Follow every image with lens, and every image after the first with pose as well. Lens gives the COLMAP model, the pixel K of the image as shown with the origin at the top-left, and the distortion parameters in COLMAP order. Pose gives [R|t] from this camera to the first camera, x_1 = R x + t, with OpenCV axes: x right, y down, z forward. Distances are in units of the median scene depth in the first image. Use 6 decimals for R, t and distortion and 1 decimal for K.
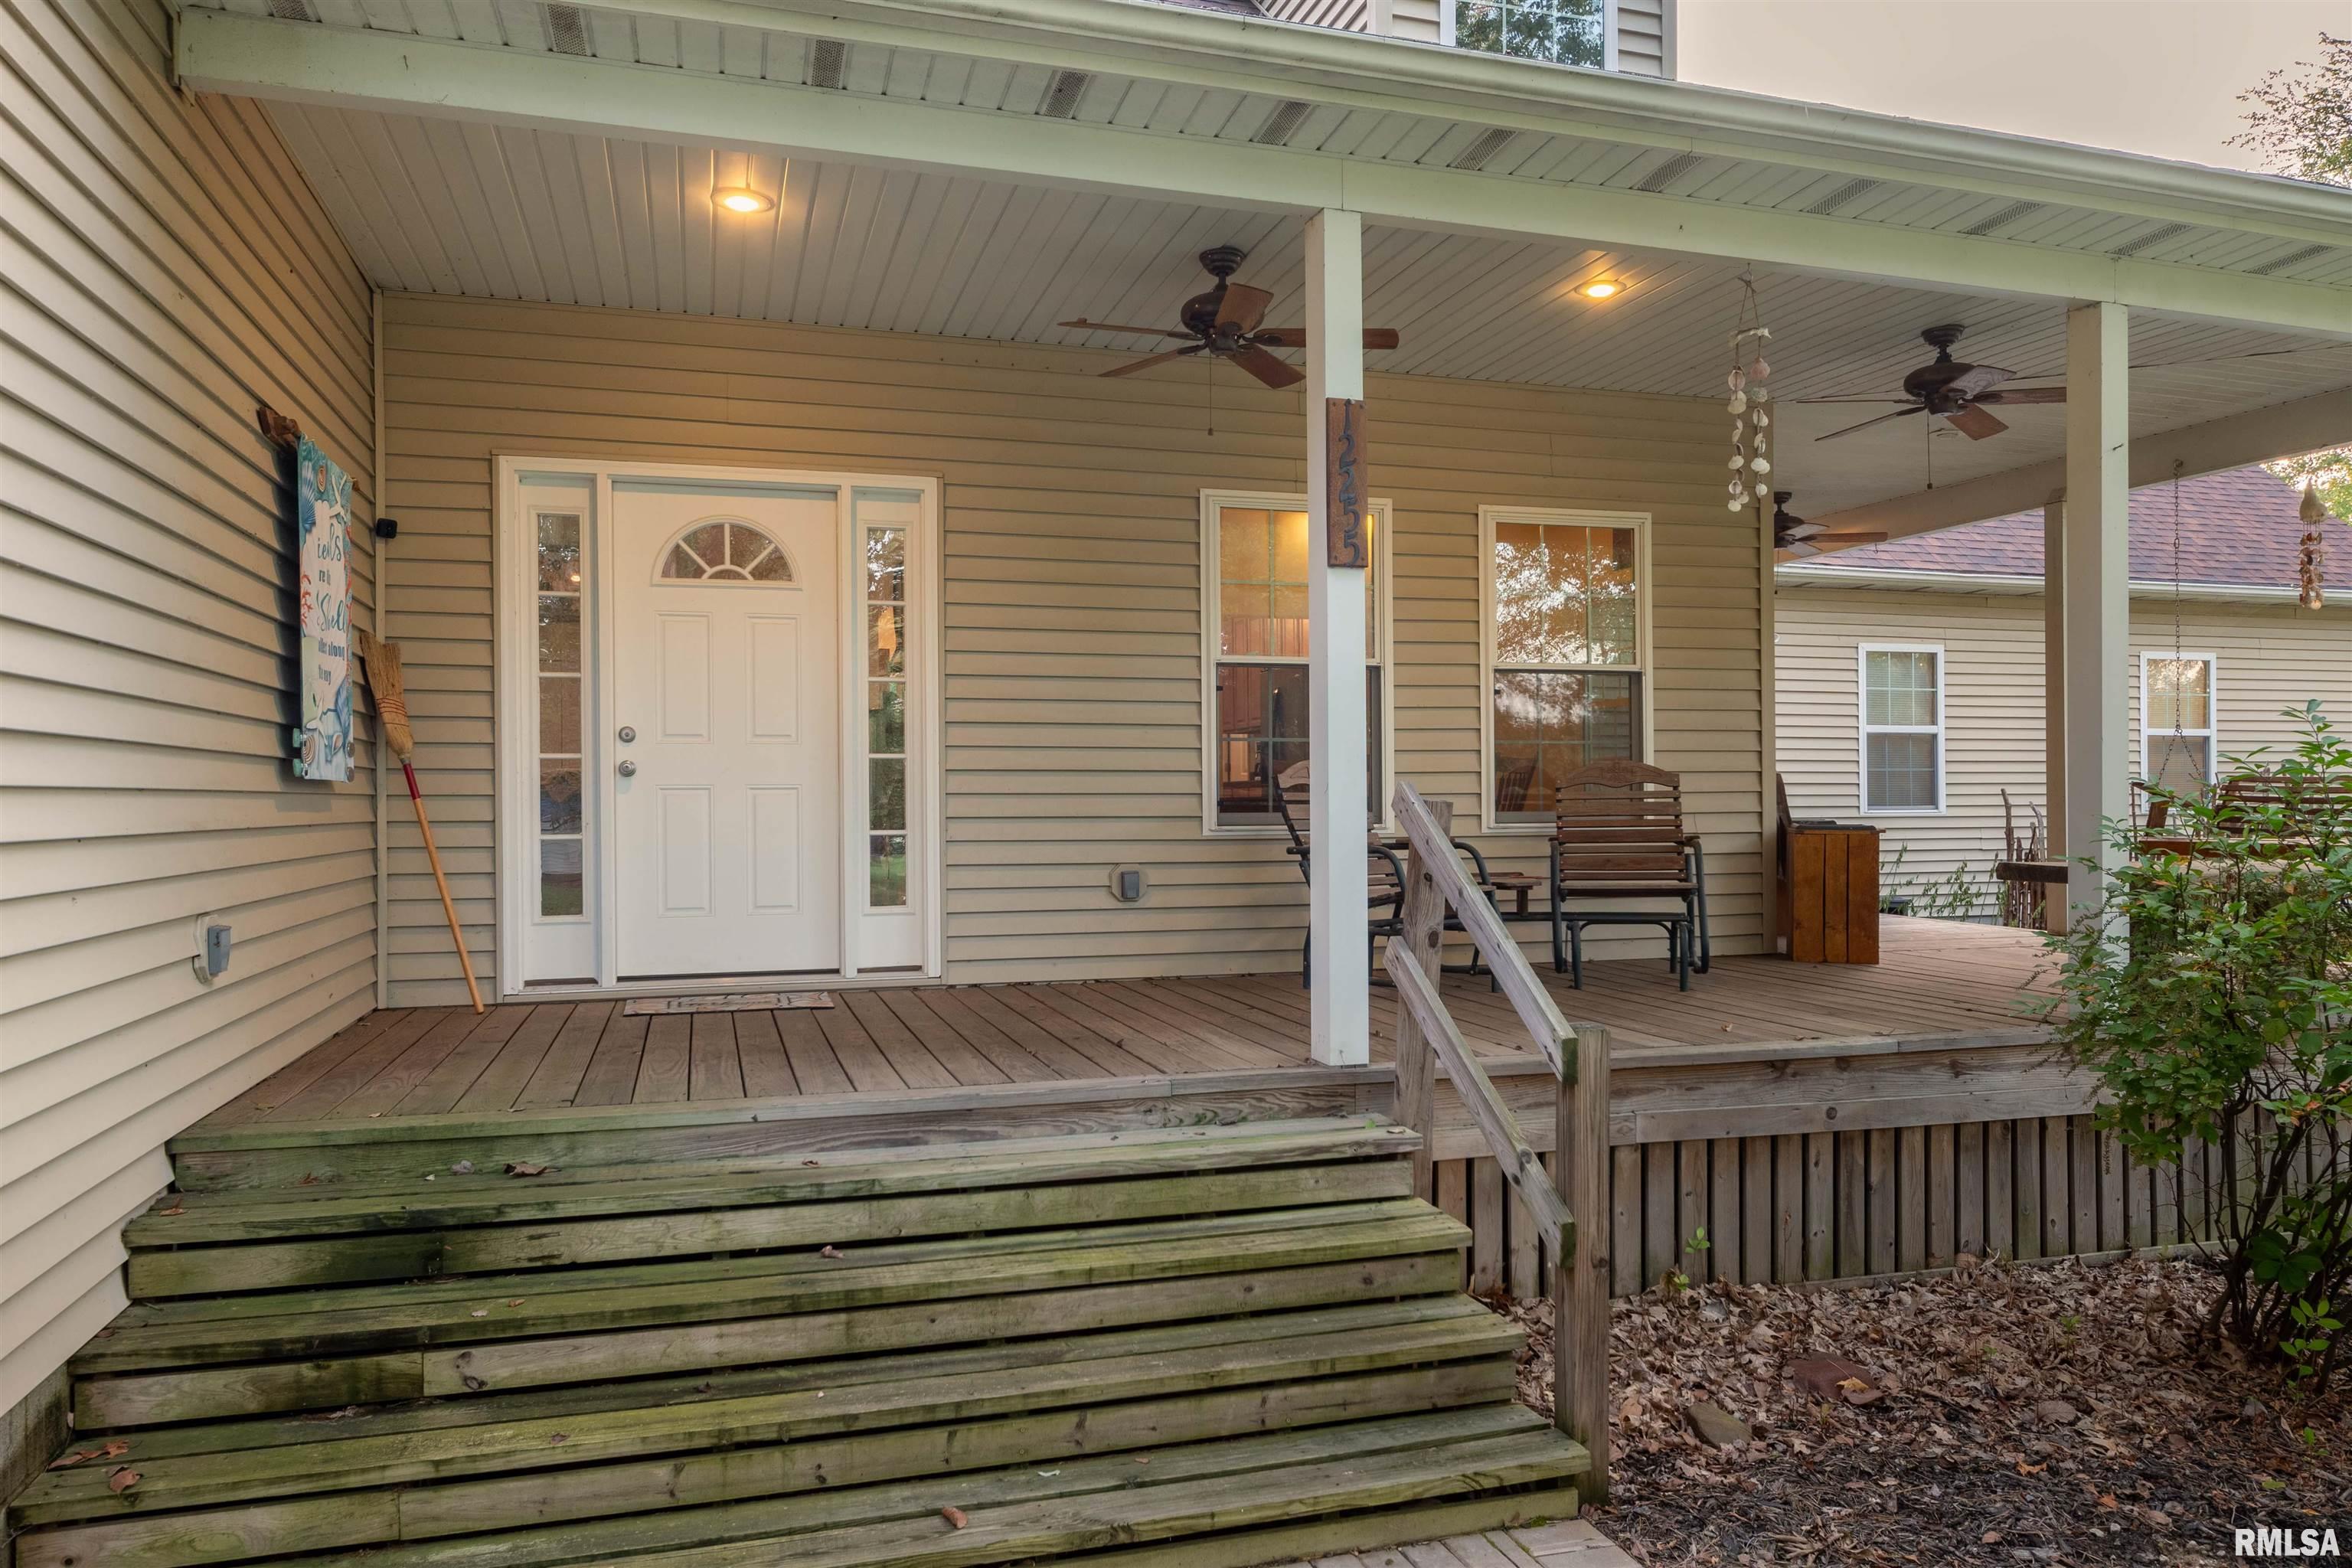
lens RADIAL K [[1598.6, 0, 1181.0], [0, 1598.6, 785.9], [0, 0, 1]] dist [0.002092, -0.002472]
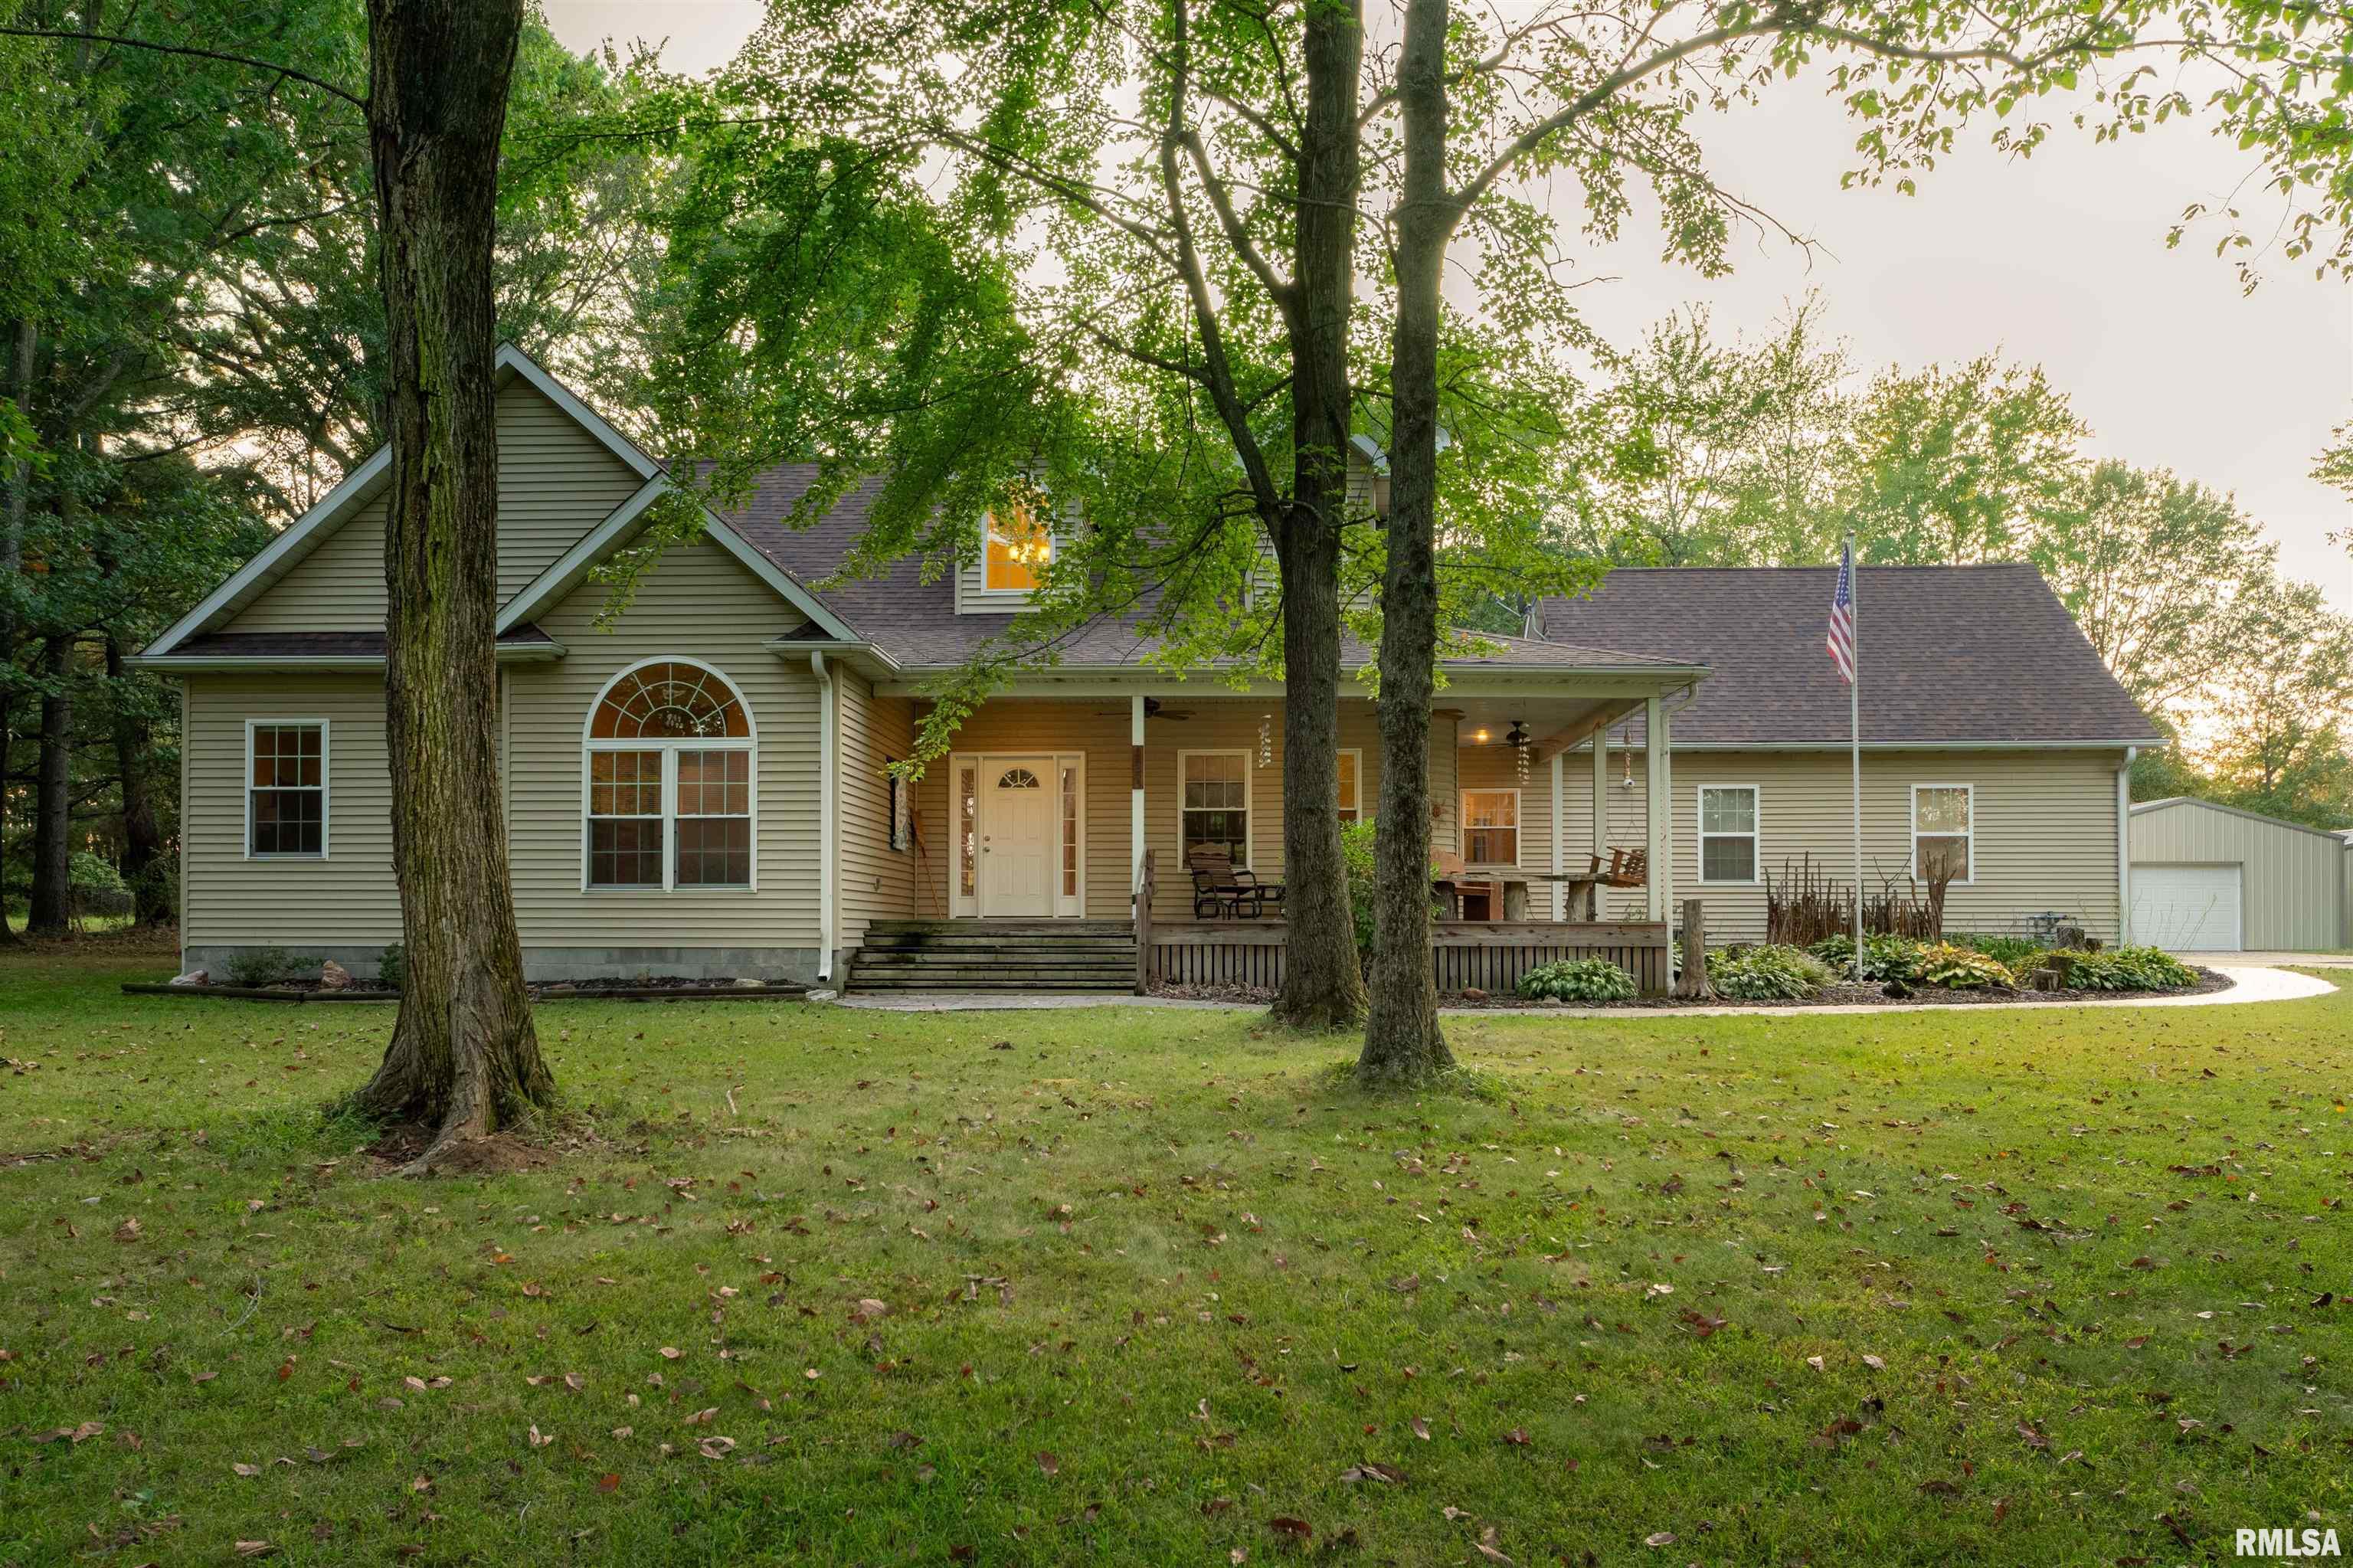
lens RADIAL K [[1599.3, 0, 1175.4], [0, 1599.3, 788.5], [0, 0, 1]] dist [0.002092, -0.002472]
pose [[0.948328, -0.029220, -0.315943, 0.973470], [0.002154, 0.996321, -0.085677, 0.136249], [0.317284, 0.080570, 0.944902, -1.807885]]
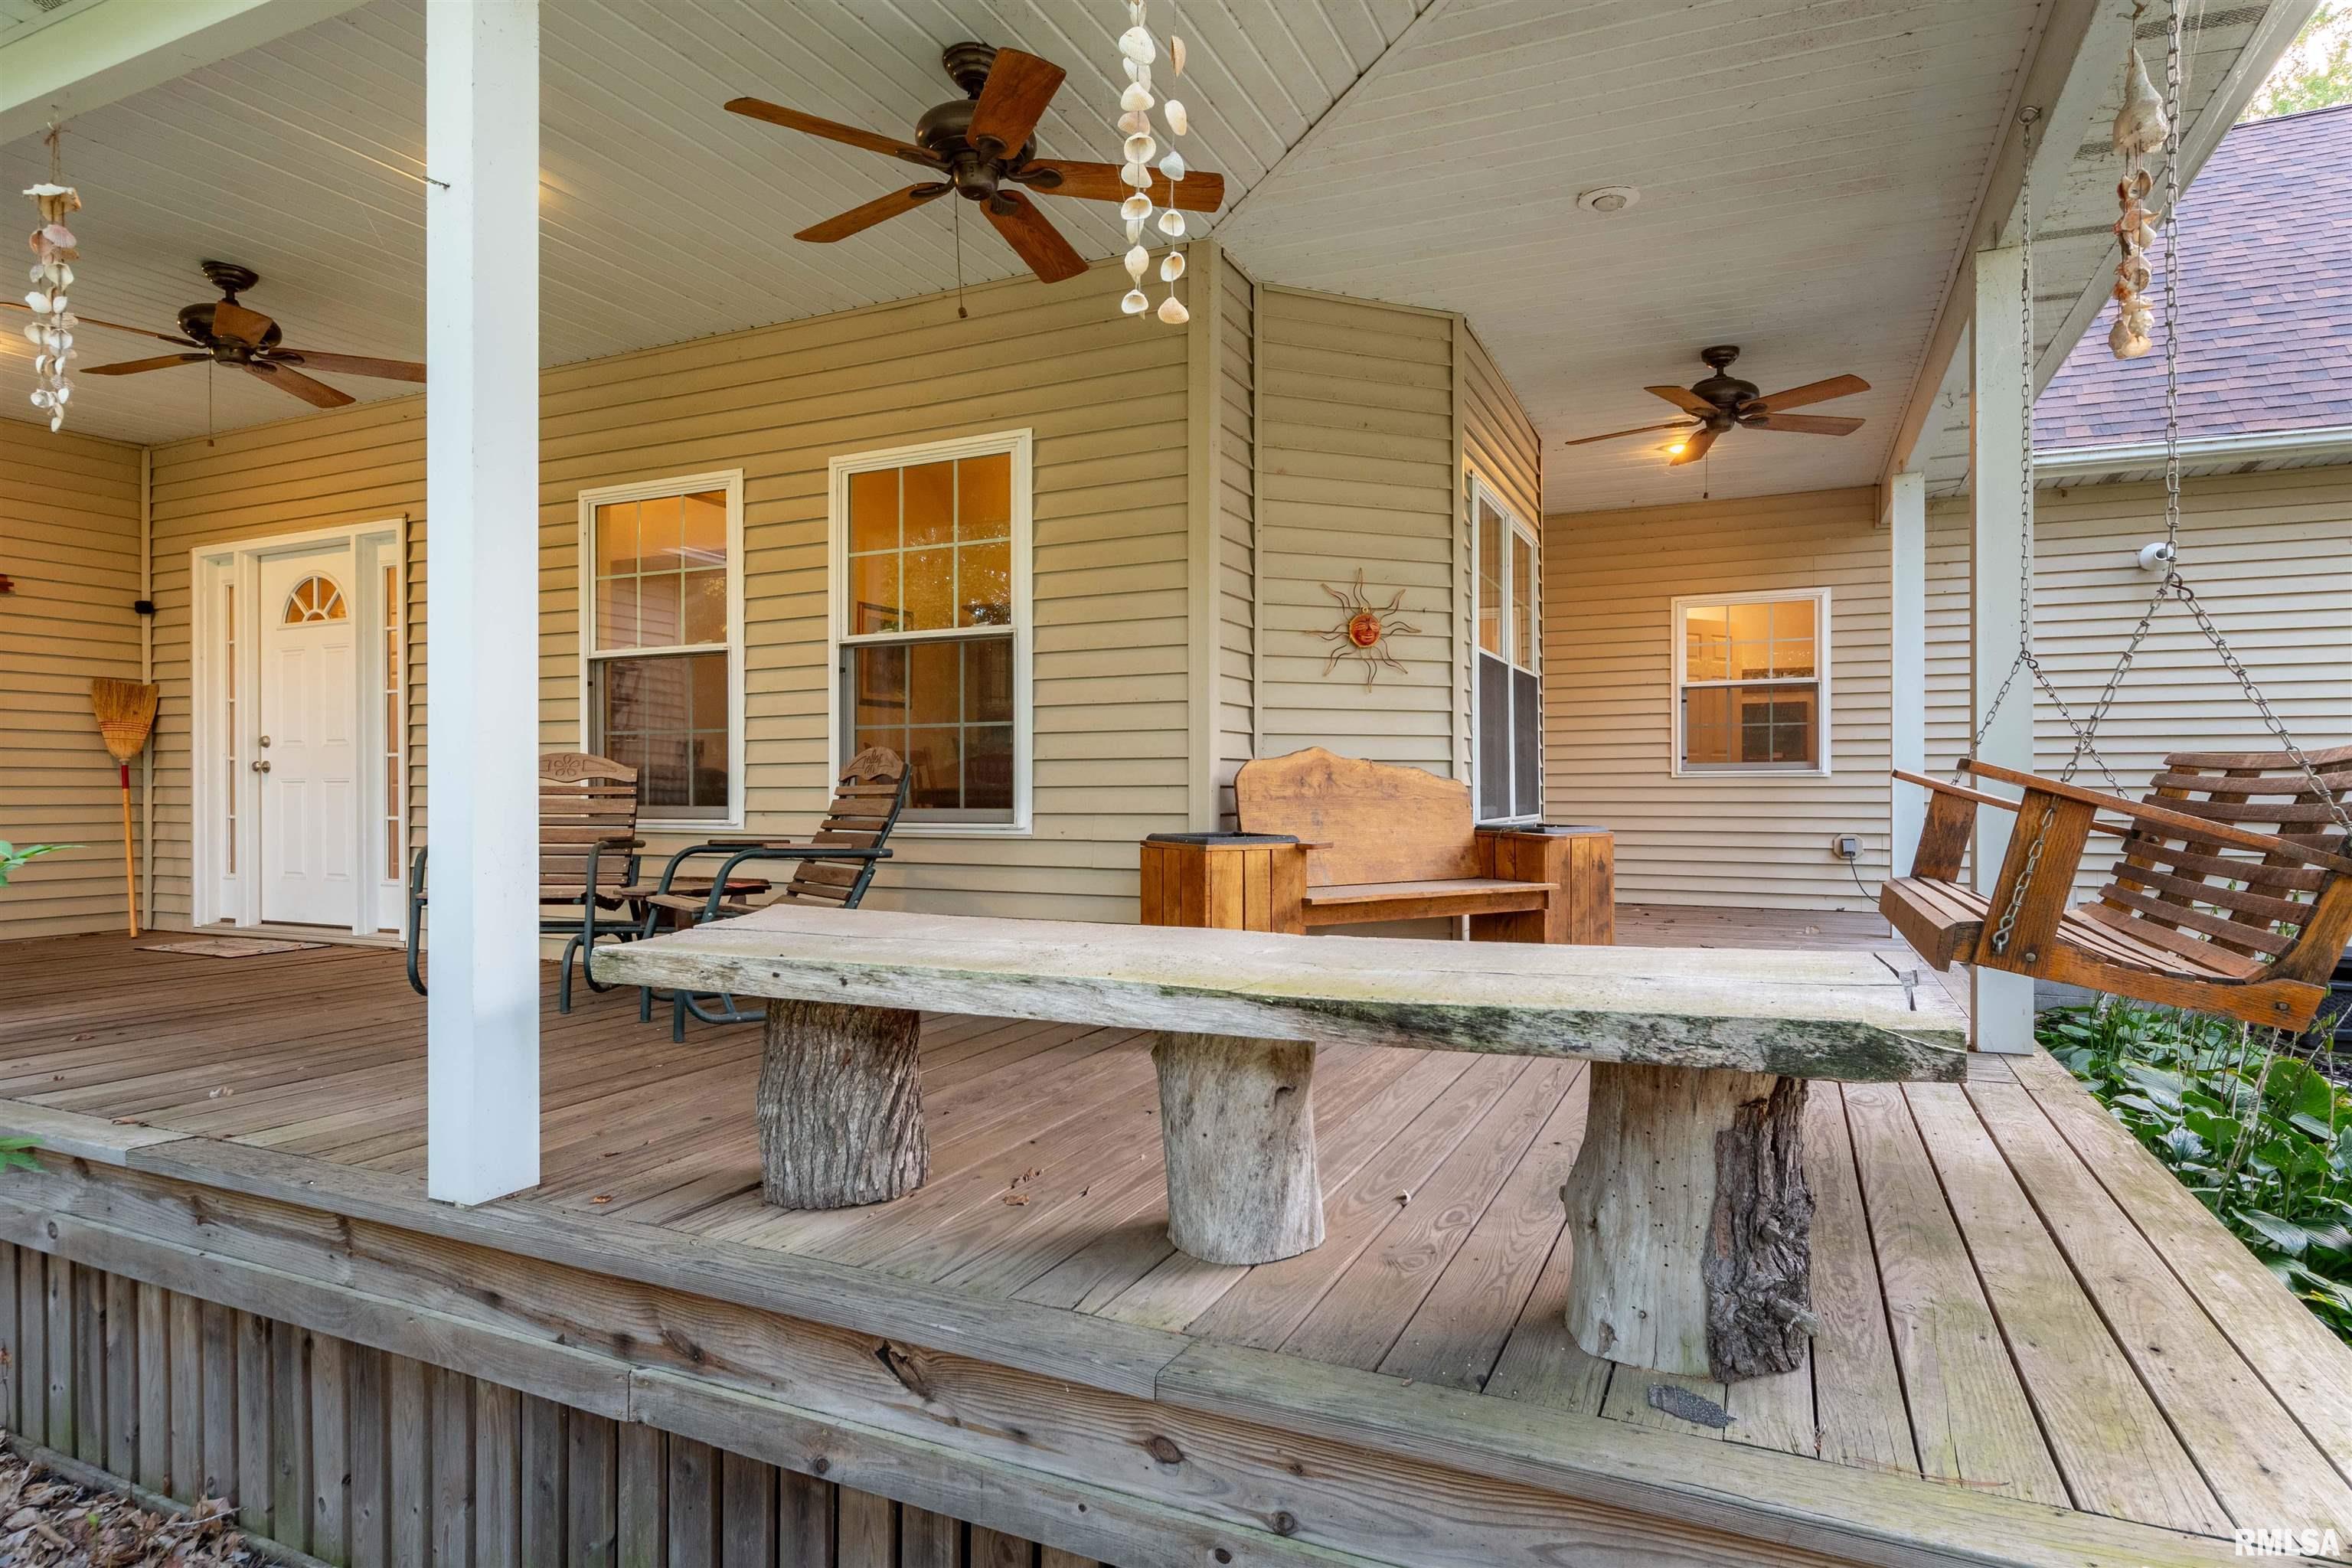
lens RADIAL K [[1245.2, 0, 1178.5], [0, 1245.2, 778.0], [0, 0, 1]] dist [0.002048, 0.000909]
pose [[0.742266, -0.000042, -0.670105, 0.919234], [0.004577, 0.999977, 0.005007, -0.002862], [0.670089, -0.006784, 0.742249, 0.722355]]
